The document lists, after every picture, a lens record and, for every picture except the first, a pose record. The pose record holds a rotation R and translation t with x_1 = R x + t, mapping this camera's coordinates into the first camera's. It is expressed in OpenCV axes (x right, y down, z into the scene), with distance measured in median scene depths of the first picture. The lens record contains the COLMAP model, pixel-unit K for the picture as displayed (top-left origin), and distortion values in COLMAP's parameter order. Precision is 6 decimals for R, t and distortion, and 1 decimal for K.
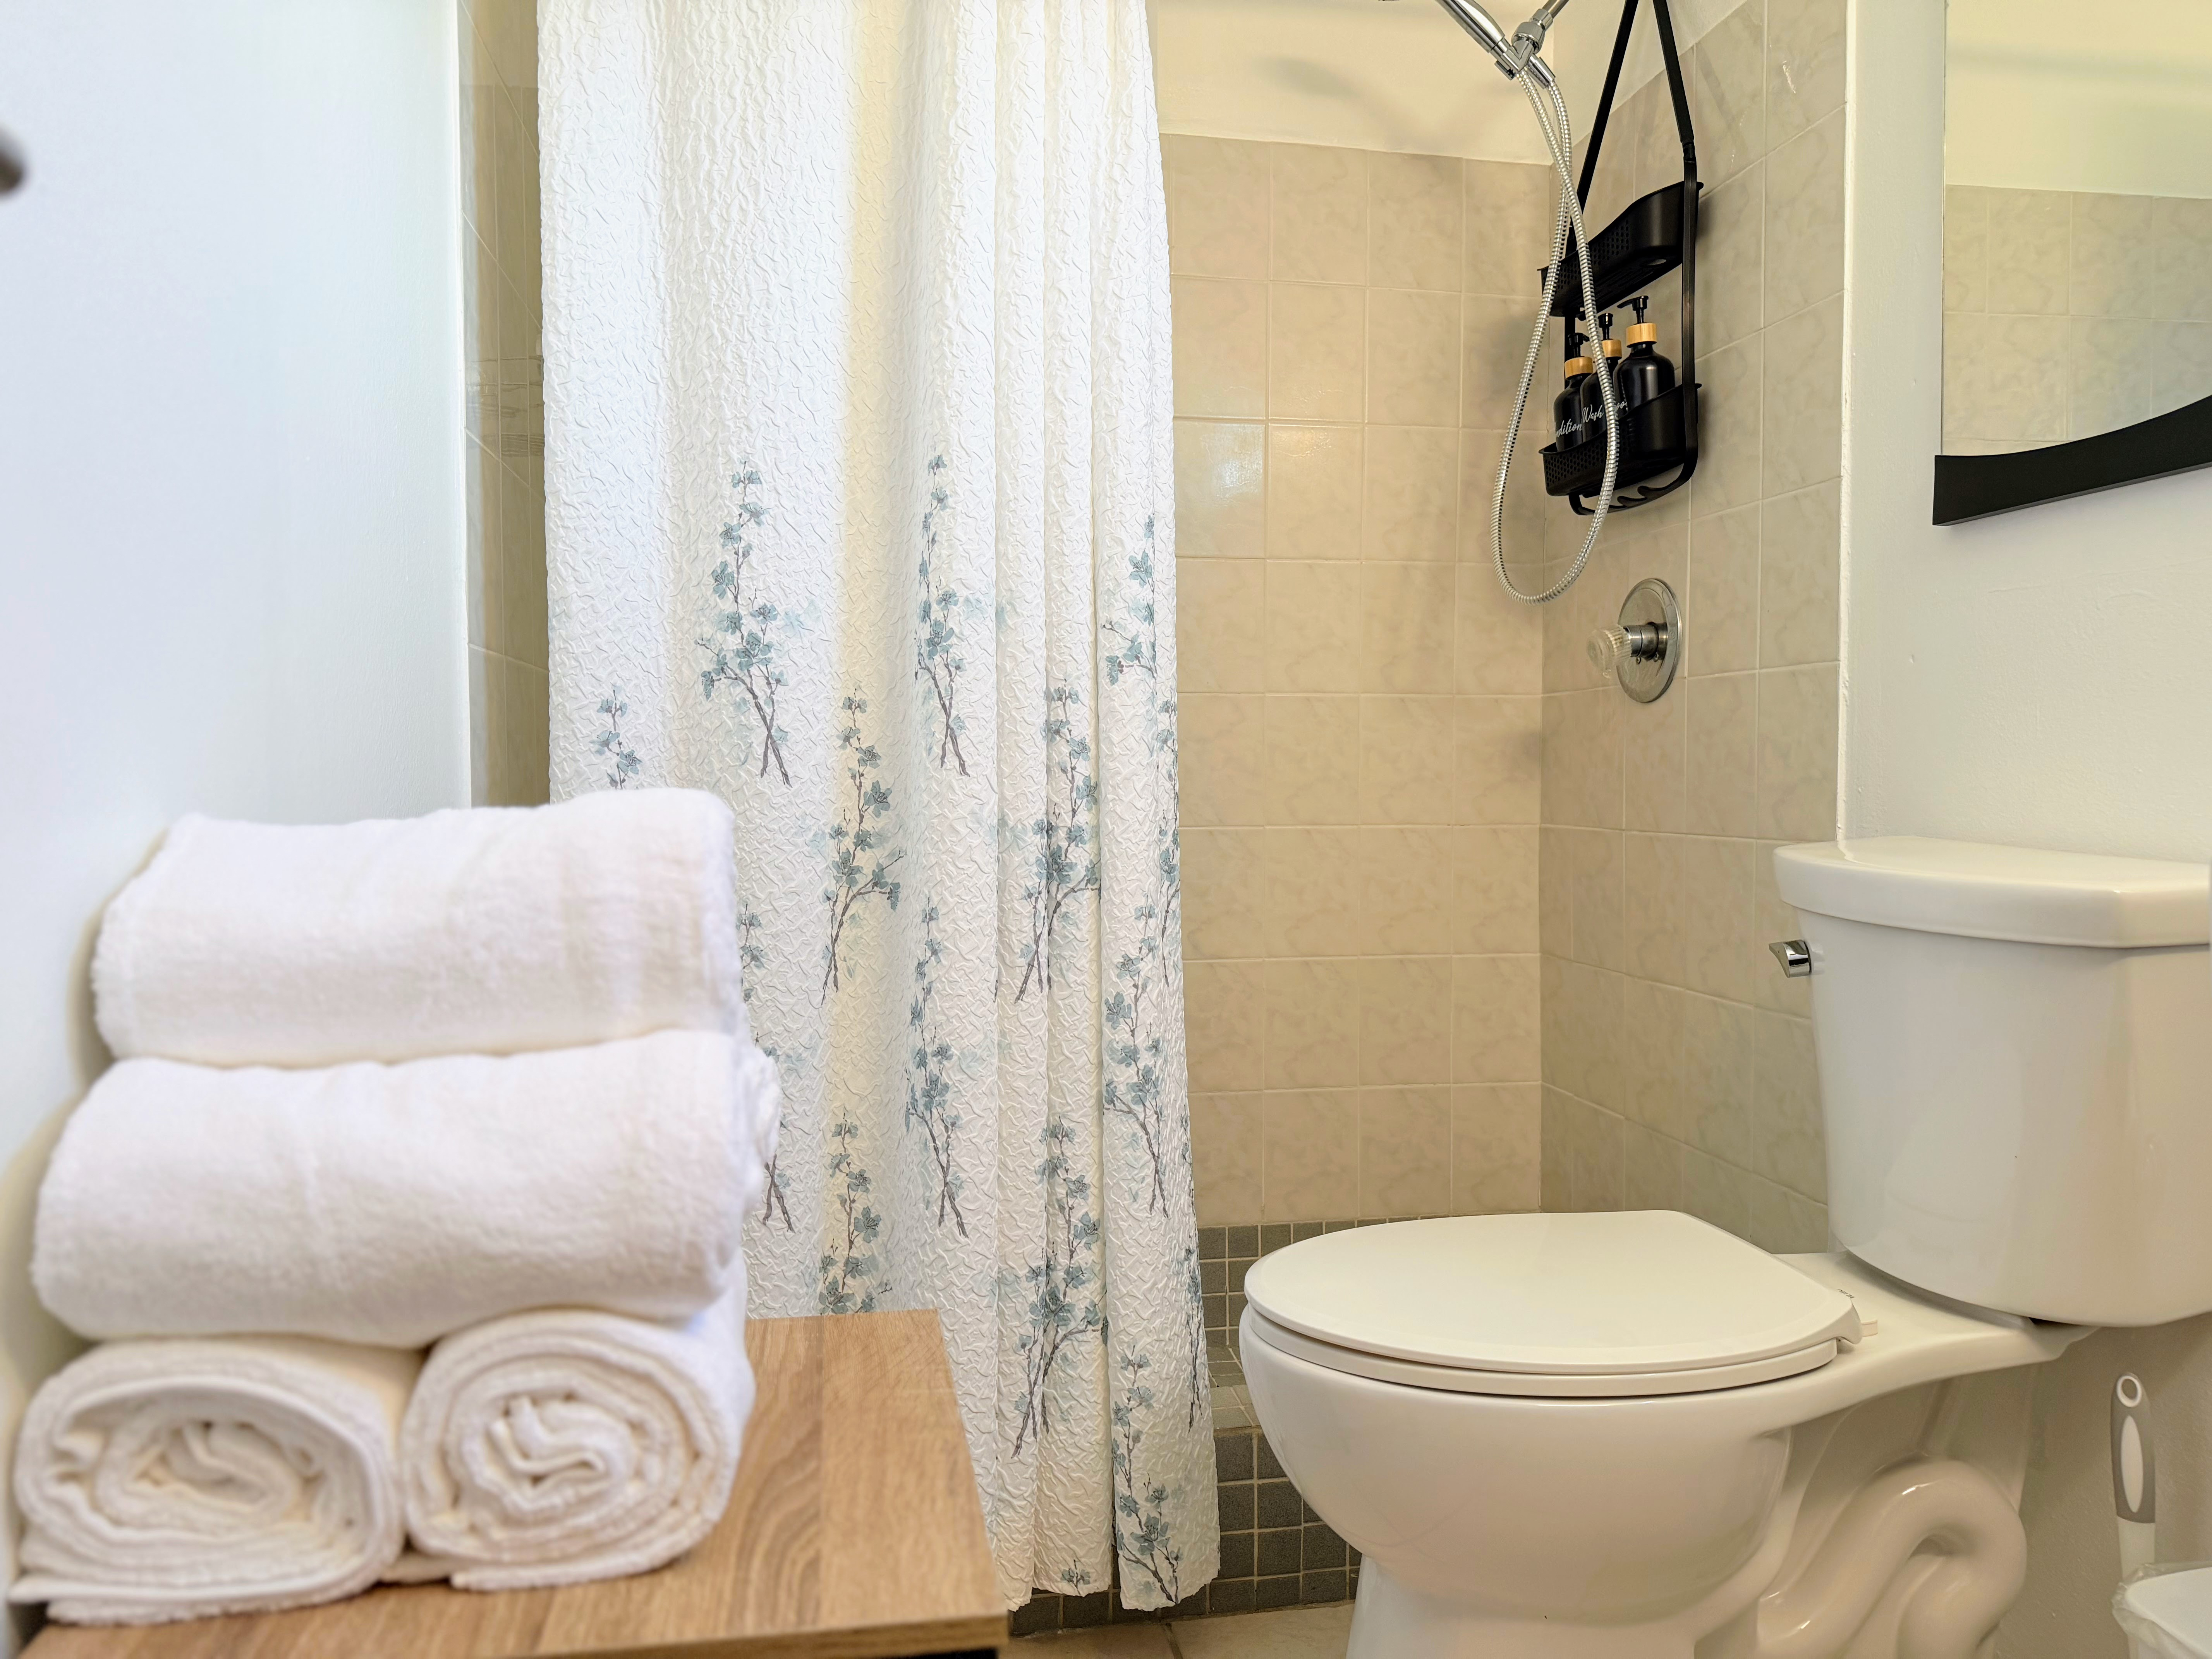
lens RADIAL K [[1551.1, 0, 1103.7], [0, 1551.1, 817.8], [0, 0, 1]] dist [0.010139, -0.009630]
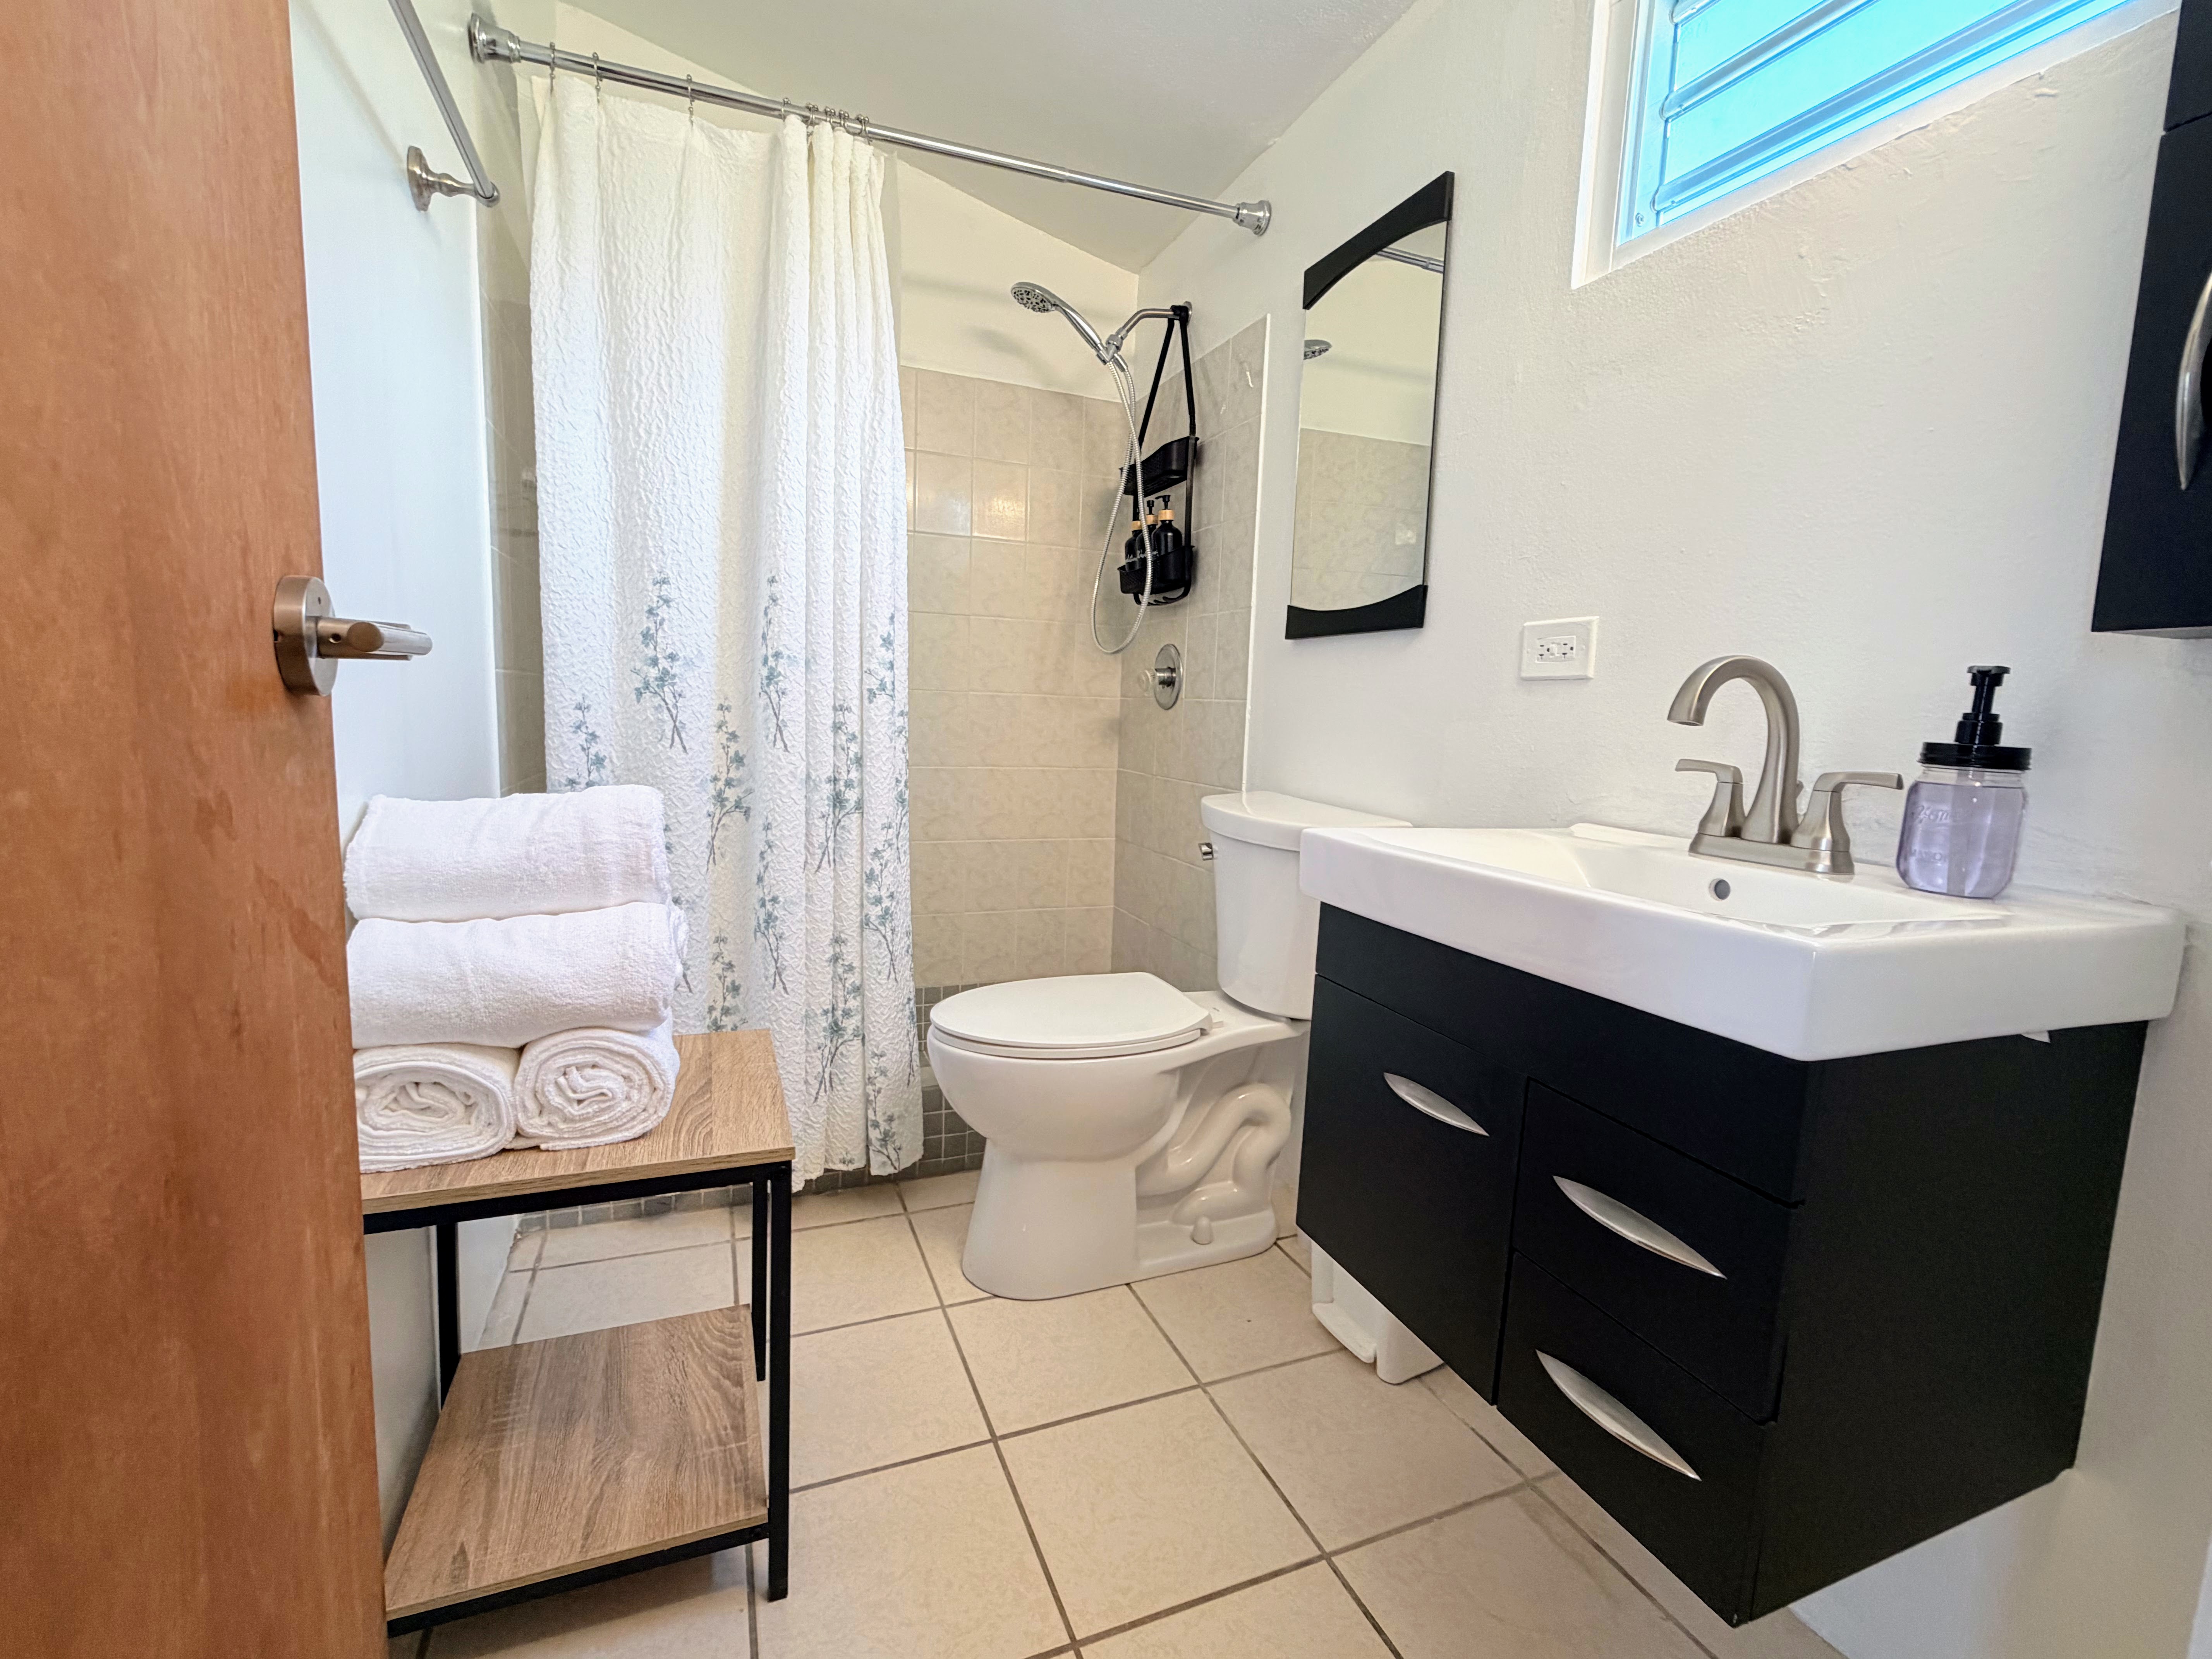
lens RADIAL K [[969.4, 0, 1097.3], [0, 969.4, 826.0], [0, 0, 1]] dist [-0.016825, 0.000007]
pose [[0.978441, 0.009916, 0.206286, 0.034837], [-0.029329, 0.995395, 0.091266, -0.054878], [-0.204431, -0.095349, 0.974226, -0.213917]]
